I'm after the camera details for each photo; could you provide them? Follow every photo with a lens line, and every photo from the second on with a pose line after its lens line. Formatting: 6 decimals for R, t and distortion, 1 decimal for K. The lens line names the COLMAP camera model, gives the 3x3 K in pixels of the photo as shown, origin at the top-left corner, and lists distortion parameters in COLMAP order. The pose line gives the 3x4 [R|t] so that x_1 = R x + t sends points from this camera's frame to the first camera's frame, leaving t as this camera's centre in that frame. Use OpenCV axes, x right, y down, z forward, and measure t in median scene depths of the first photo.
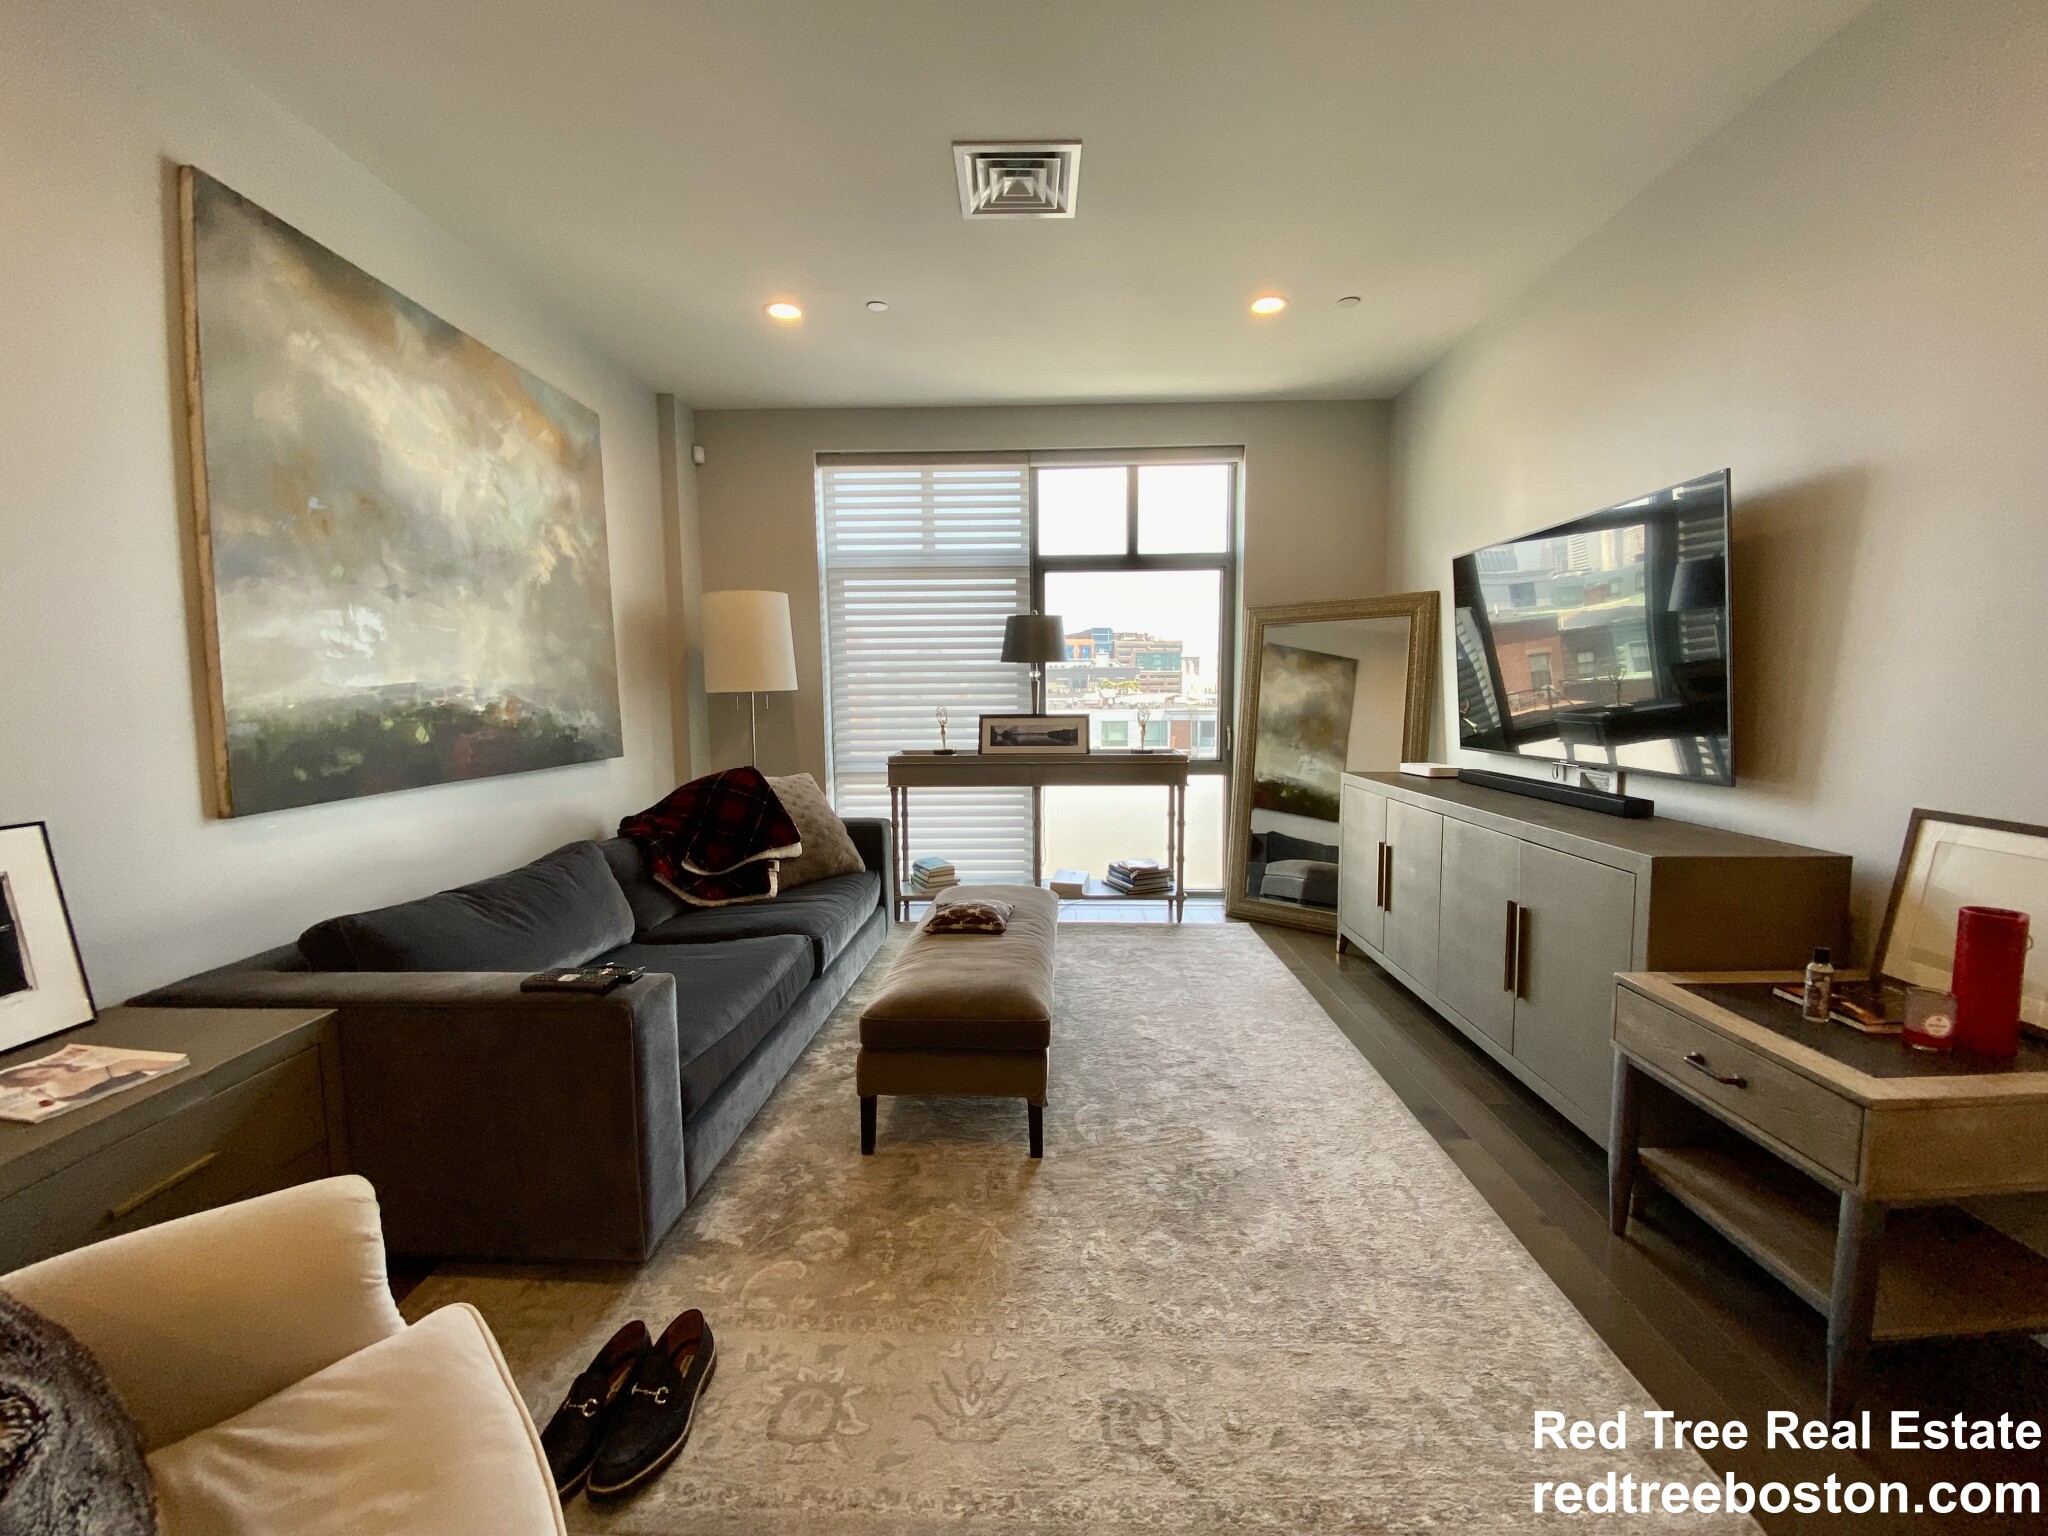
lens RADIAL K [[823.3, 0, 1025.1], [0, 823.3, 759.4], [0, 0, 1]] dist [0.032879, -0.023405]
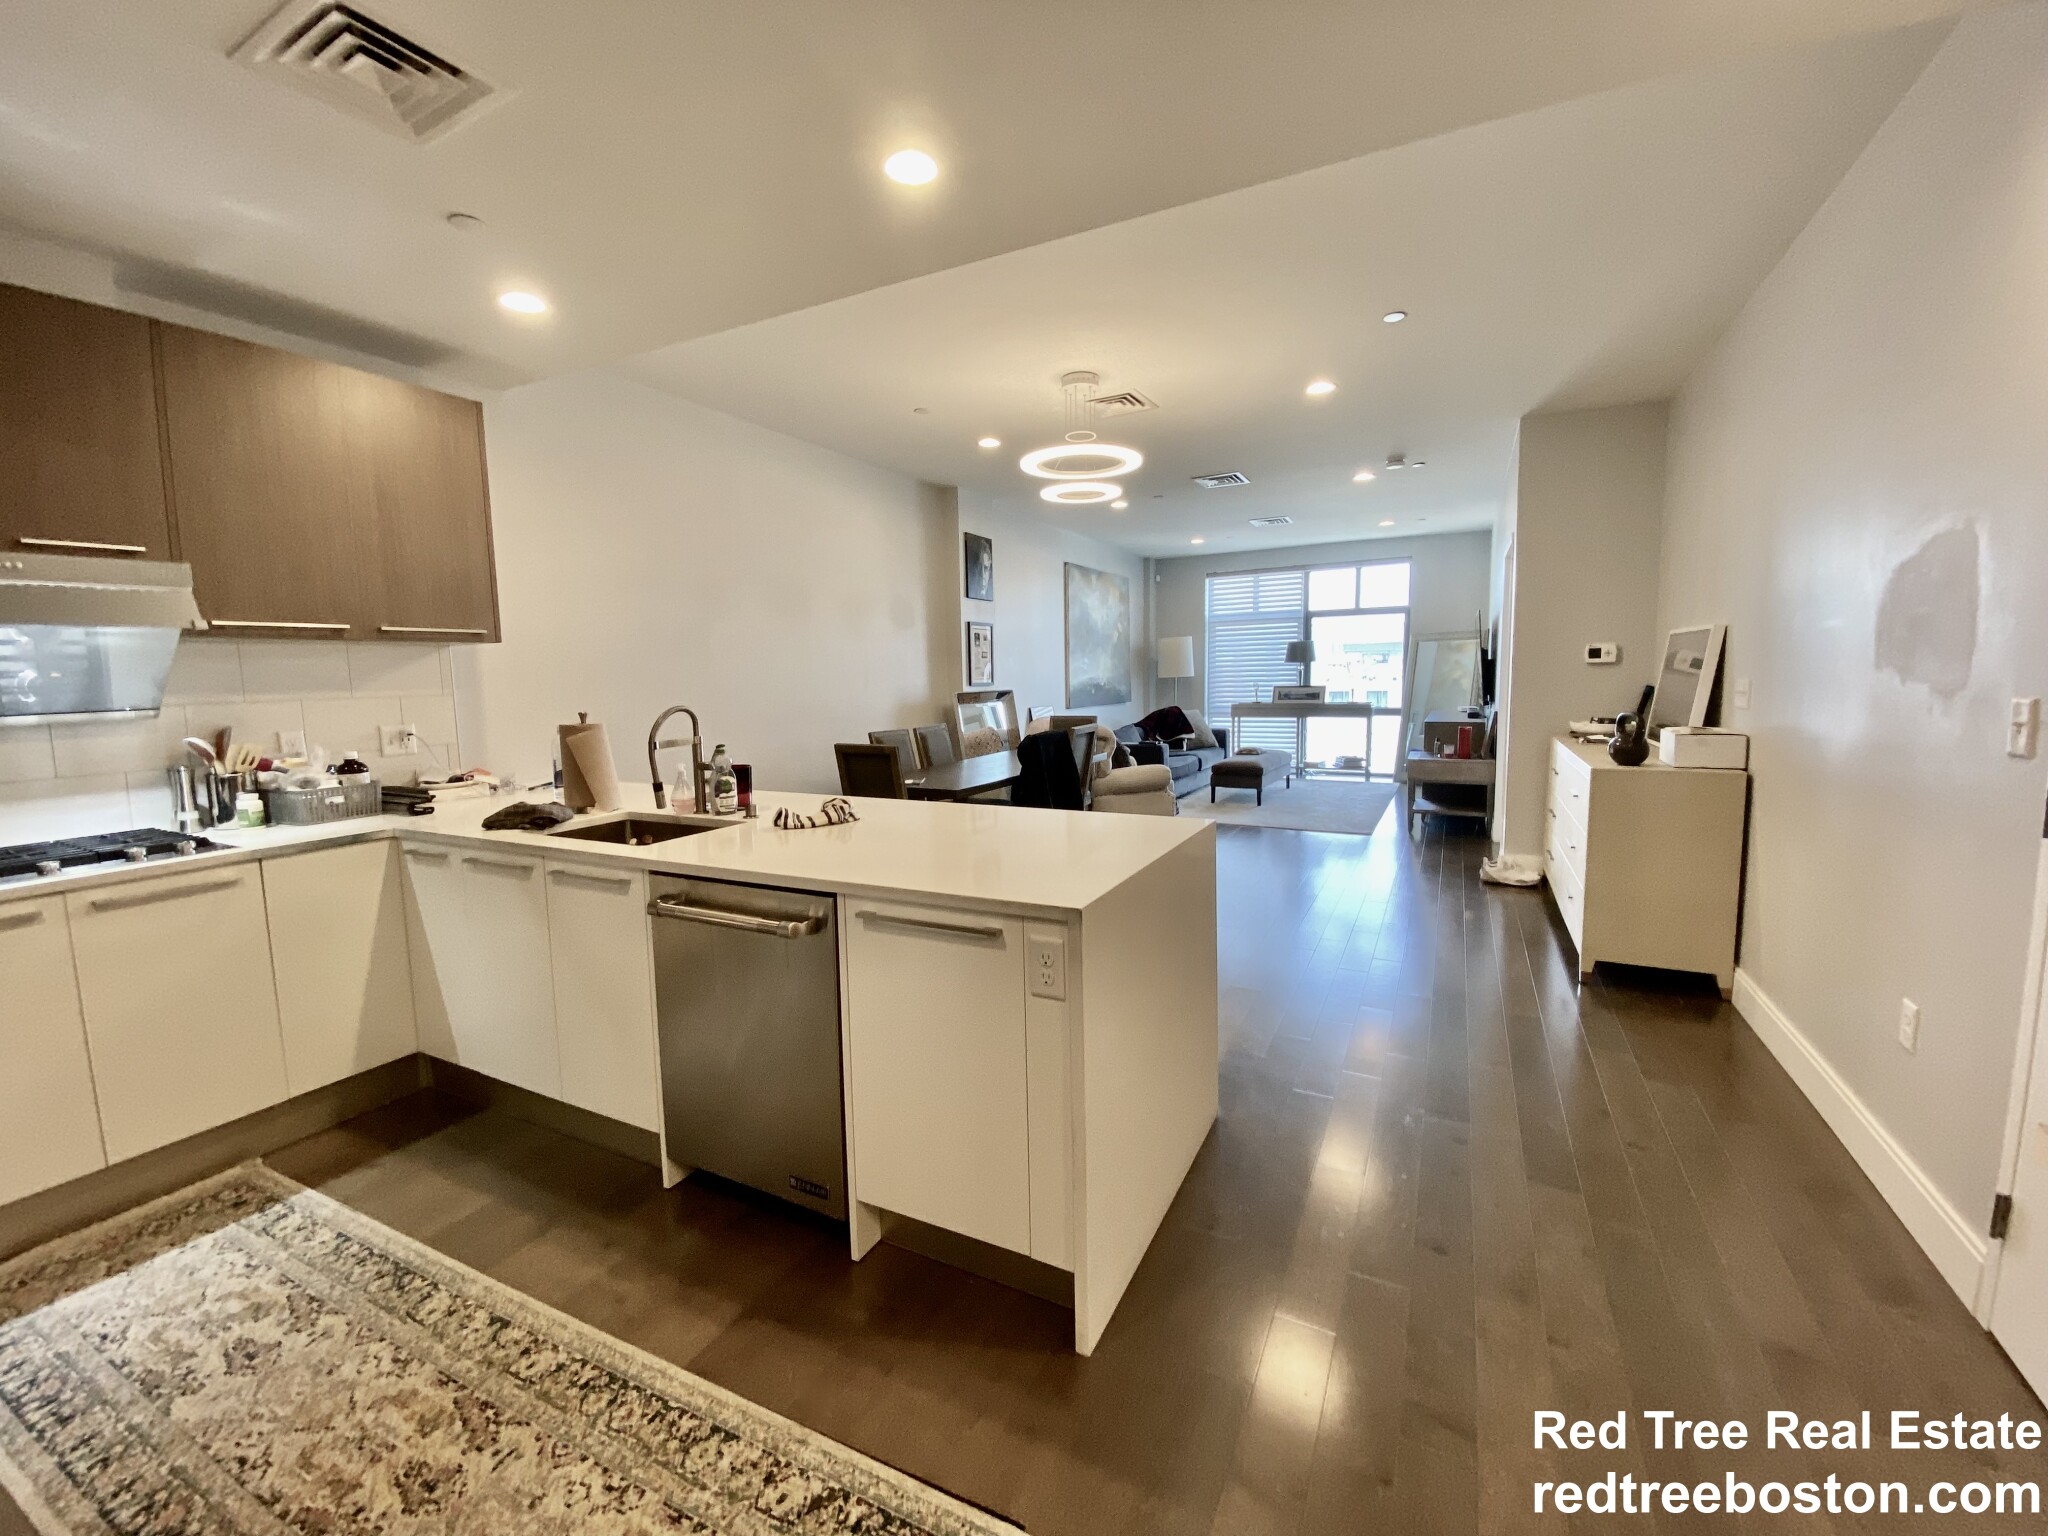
lens RADIAL K [[823.3, 0, 1025.1], [0, 823.3, 759.4], [0, 0, 1]] dist [0.032879, -0.023405]
pose [[0.900166, 0.040556, -0.433656, 0.332350], [-0.028146, 0.998991, 0.035002, 0.088080], [0.434637, -0.019302, 0.900399, -1.386875]]
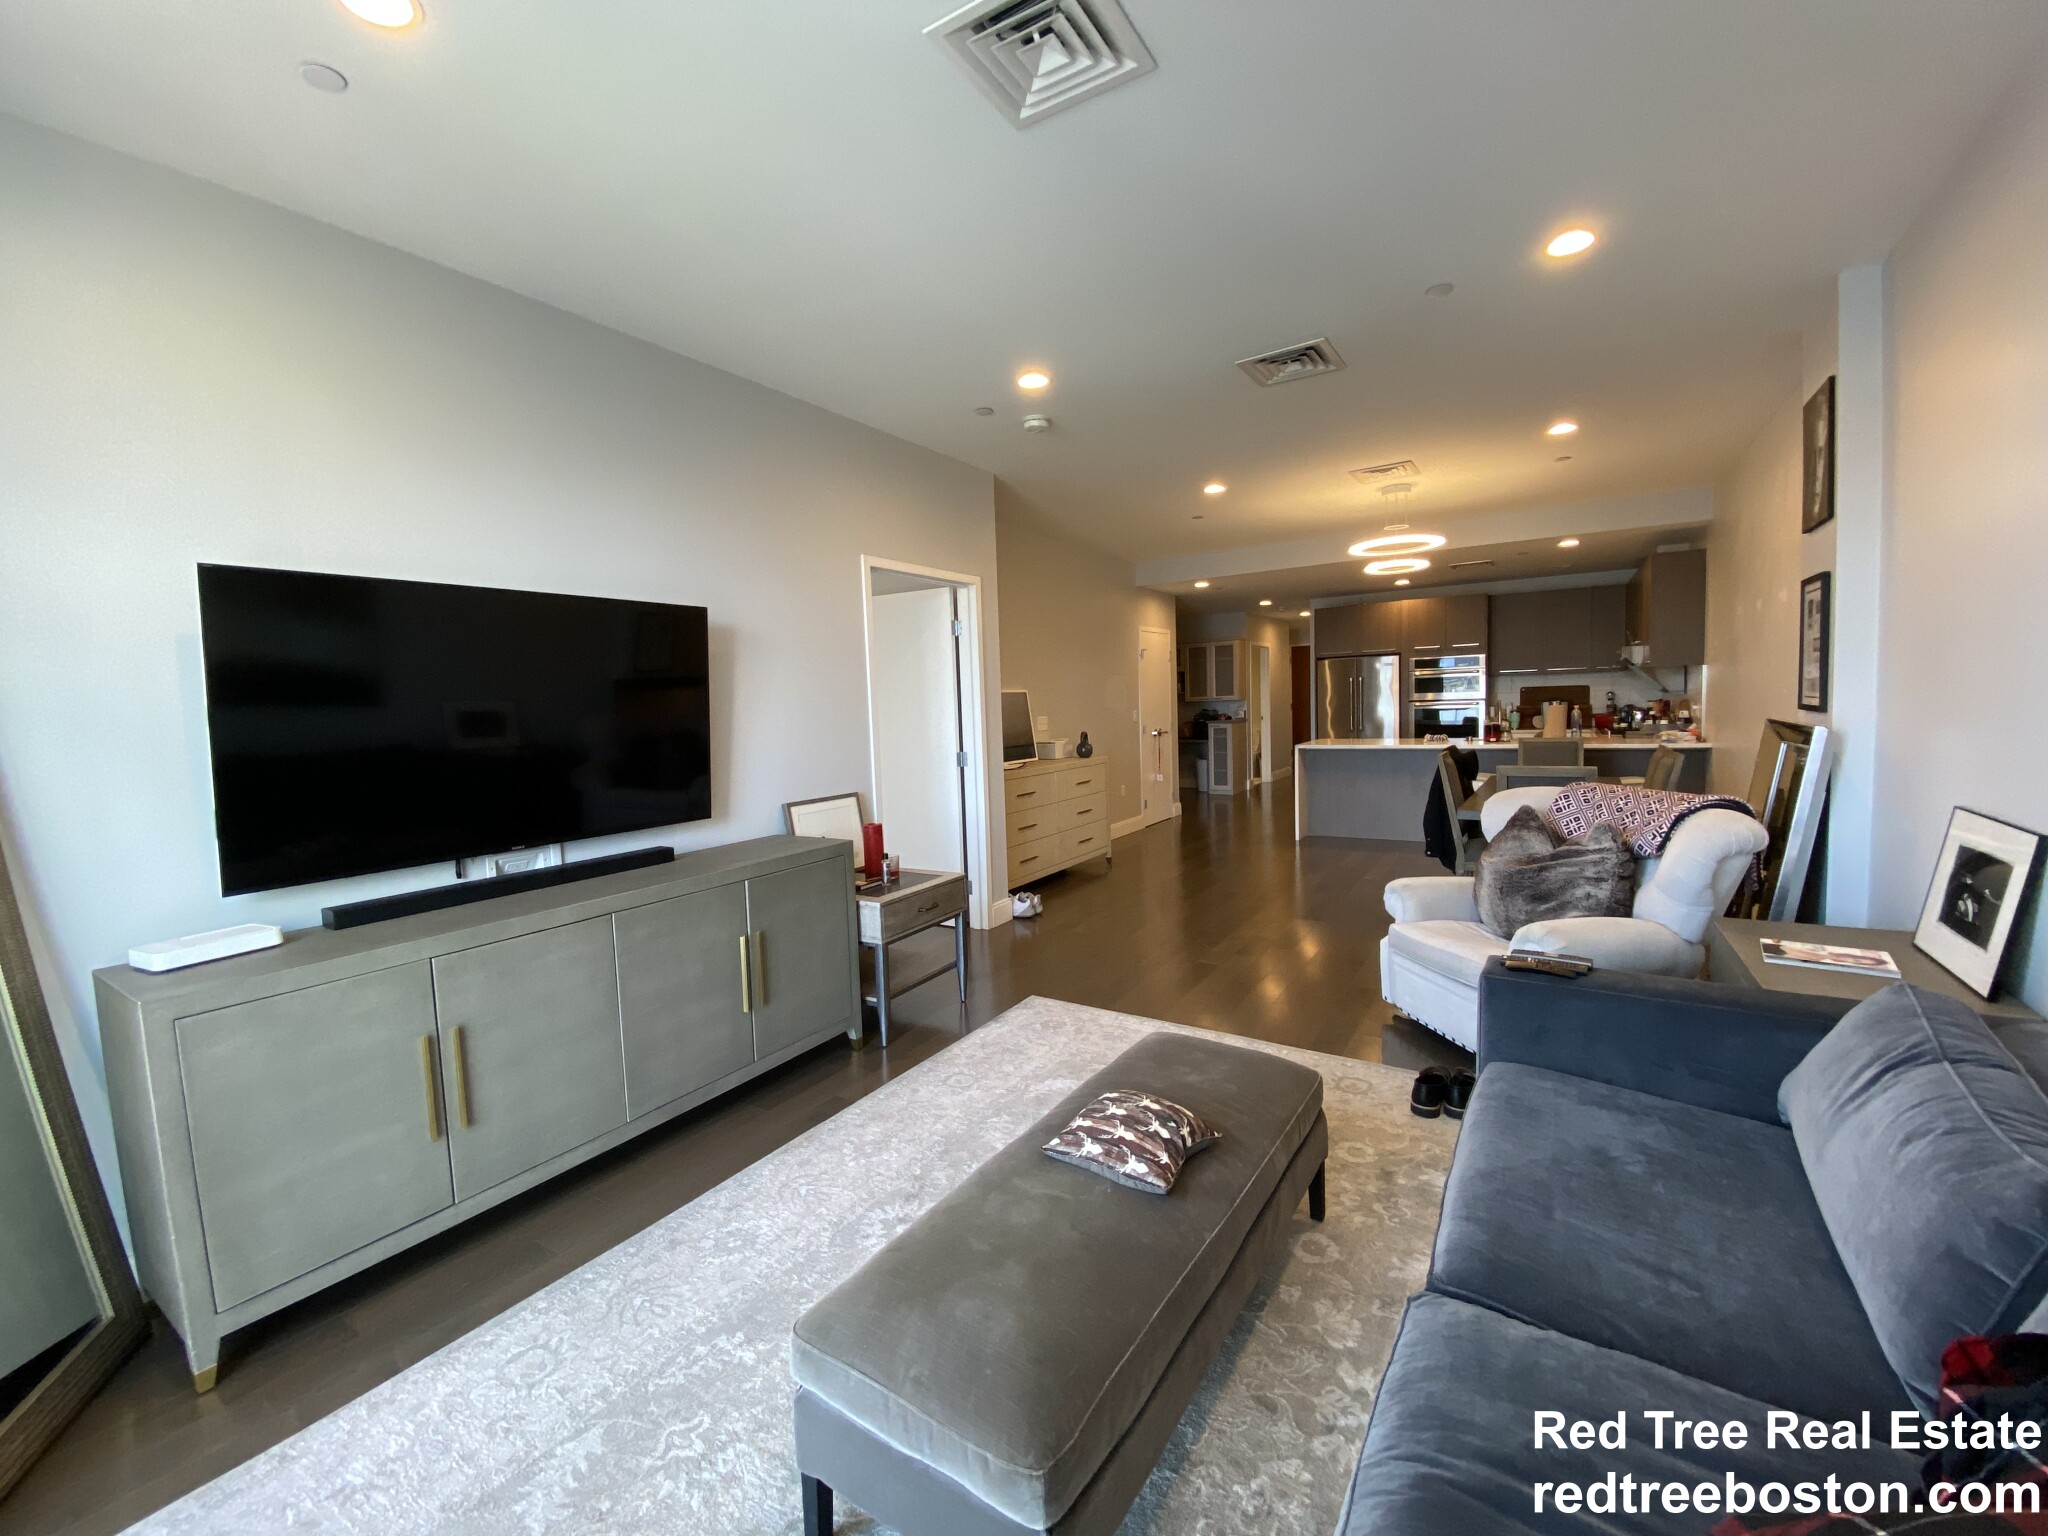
lens RADIAL K [[823.3, 0, 1025.1], [0, 823.3, 759.4], [0, 0, 1]] dist [0.032879, -0.023405]
pose [[-0.857272, 0.000518, 0.514863, -0.204715], [0.083688, 0.986841, 0.138353, -0.118302], [-0.508016, 0.161694, -0.846034, 1.007580]]
